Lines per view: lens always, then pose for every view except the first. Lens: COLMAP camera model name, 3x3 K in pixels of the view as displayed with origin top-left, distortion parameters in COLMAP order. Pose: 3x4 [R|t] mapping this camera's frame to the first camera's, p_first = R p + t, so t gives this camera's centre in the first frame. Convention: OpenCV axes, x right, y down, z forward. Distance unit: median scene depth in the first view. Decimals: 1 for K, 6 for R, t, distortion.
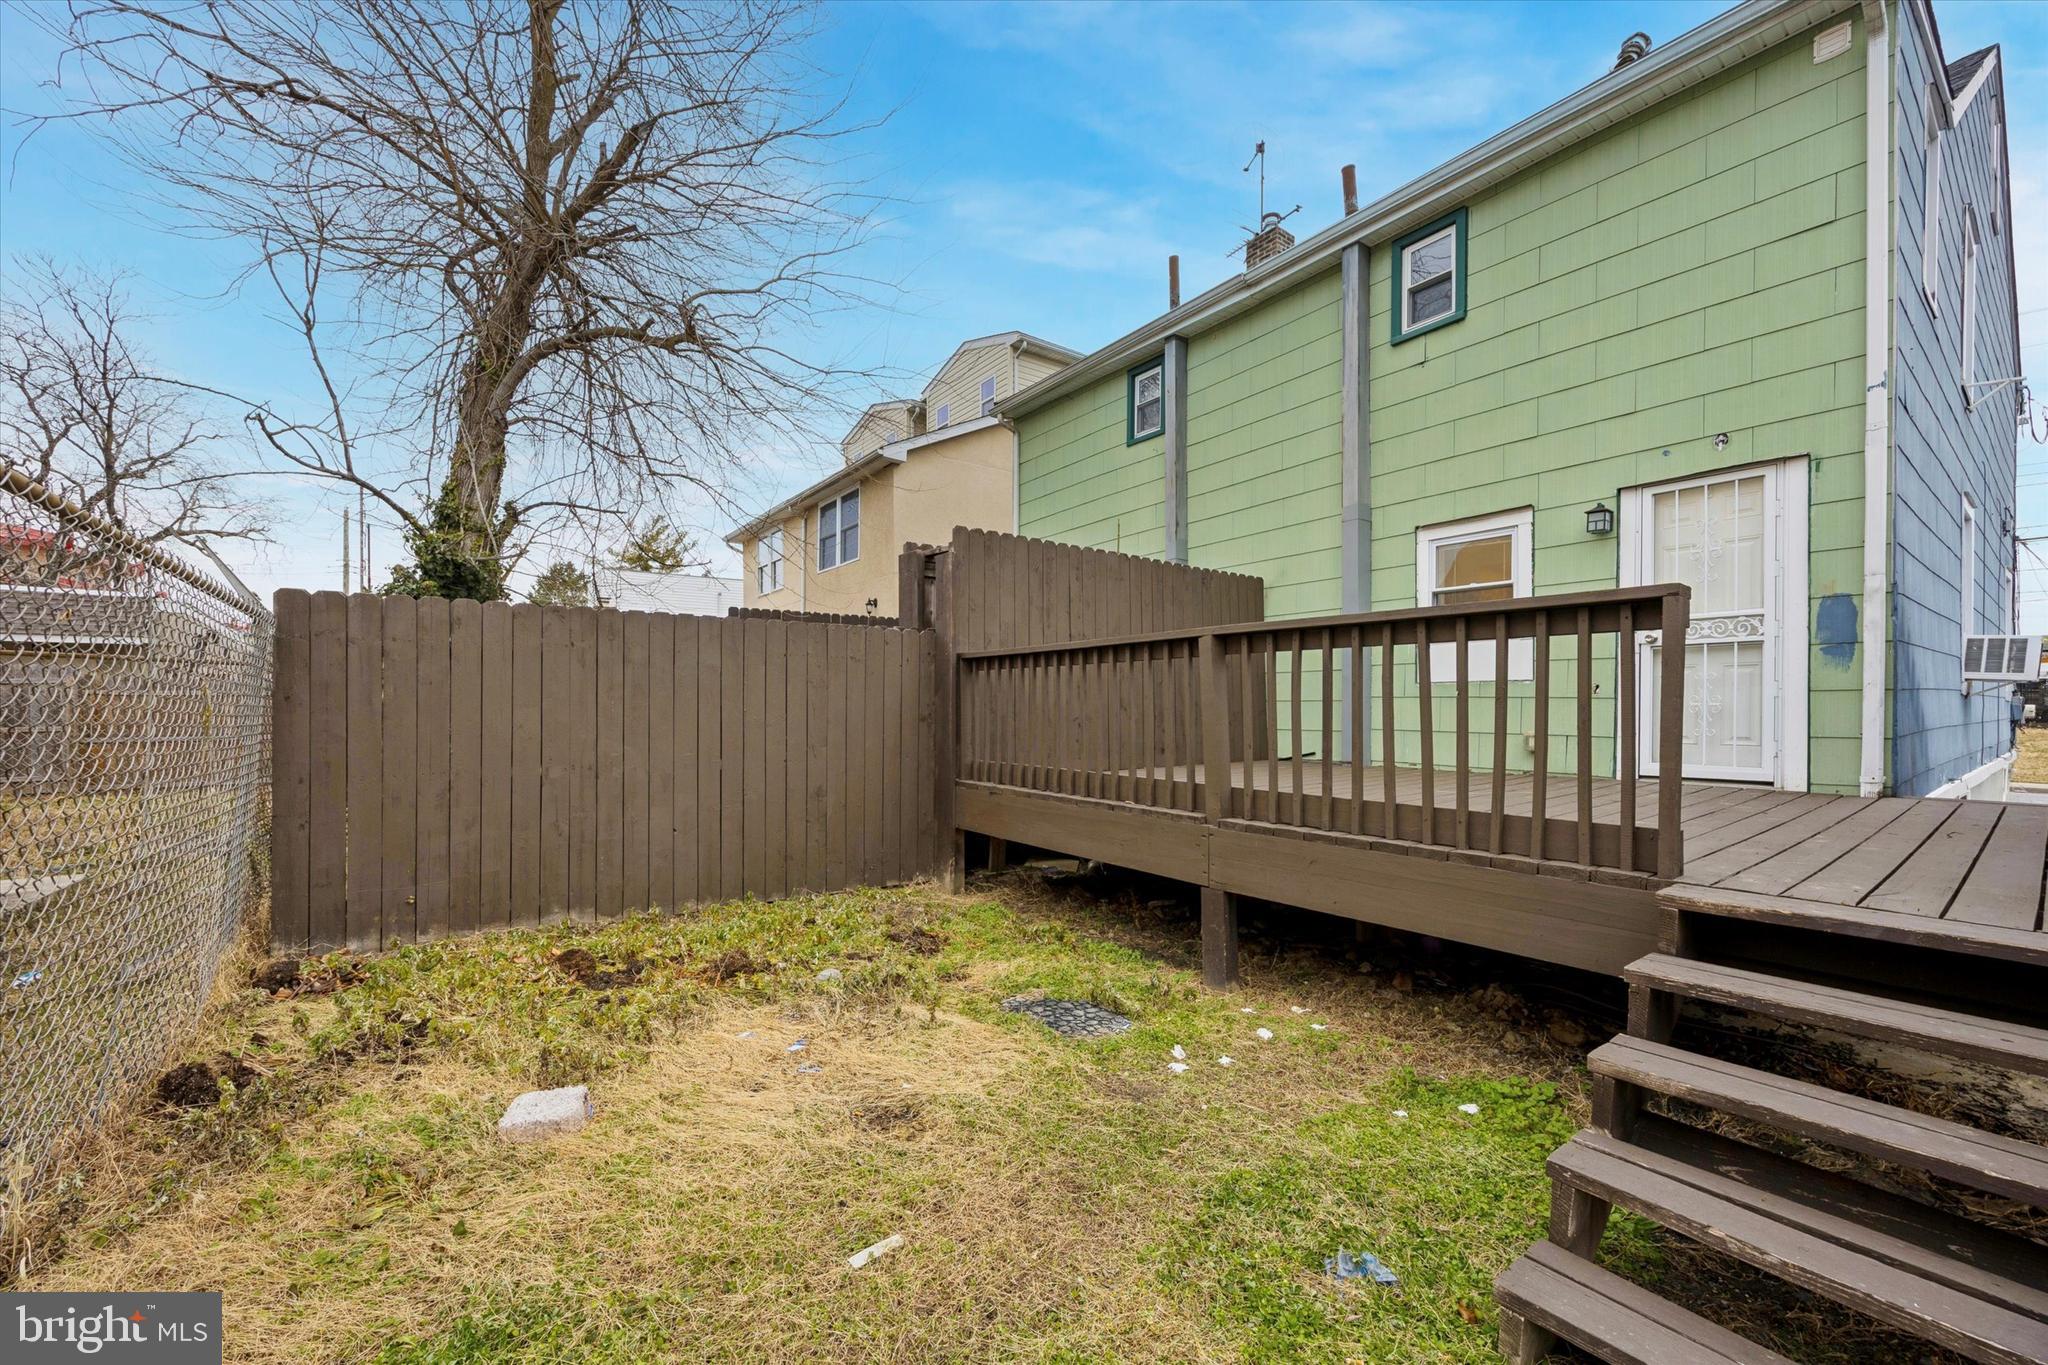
lens RADIAL K [[779.1, 0, 1021.0], [0, 779.1, 694.5], [0, 0, 1]] dist [-0.004043, -0.000023]
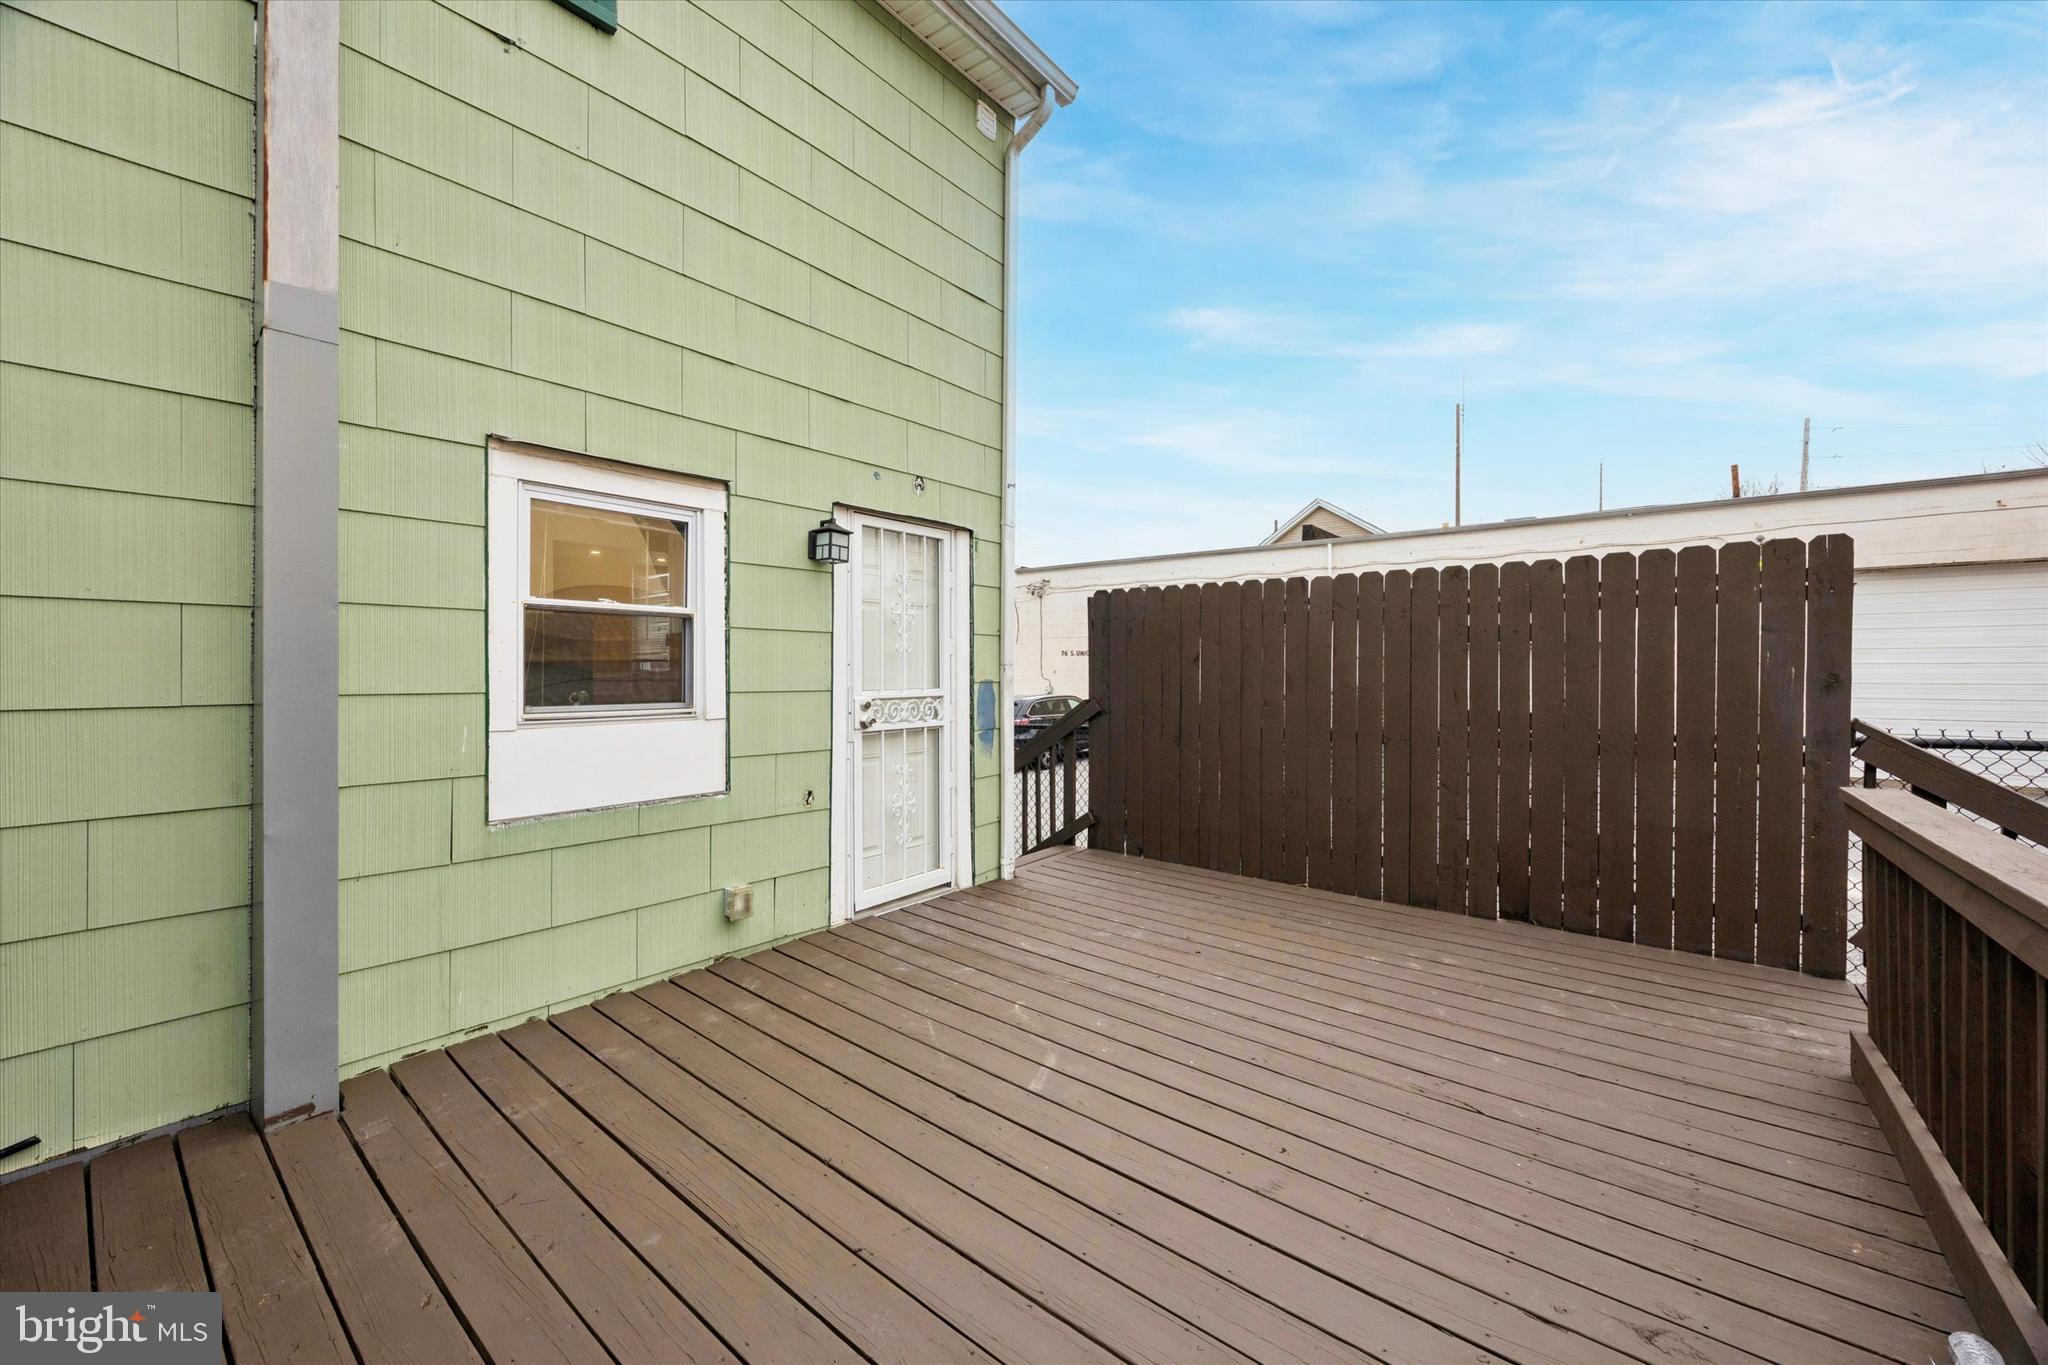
lens RADIAL K [[779.1, 0, 1024.0], [0, 779.1, 677.0], [0, 0, 1]] dist [-0.004043, -0.000023]
pose [[-0.259143, -0.002654, 0.965835, 0.069438], [-0.004625, 0.999988, 0.001506, -0.125954], [-0.965828, -0.004077, -0.259153, 1.131840]]
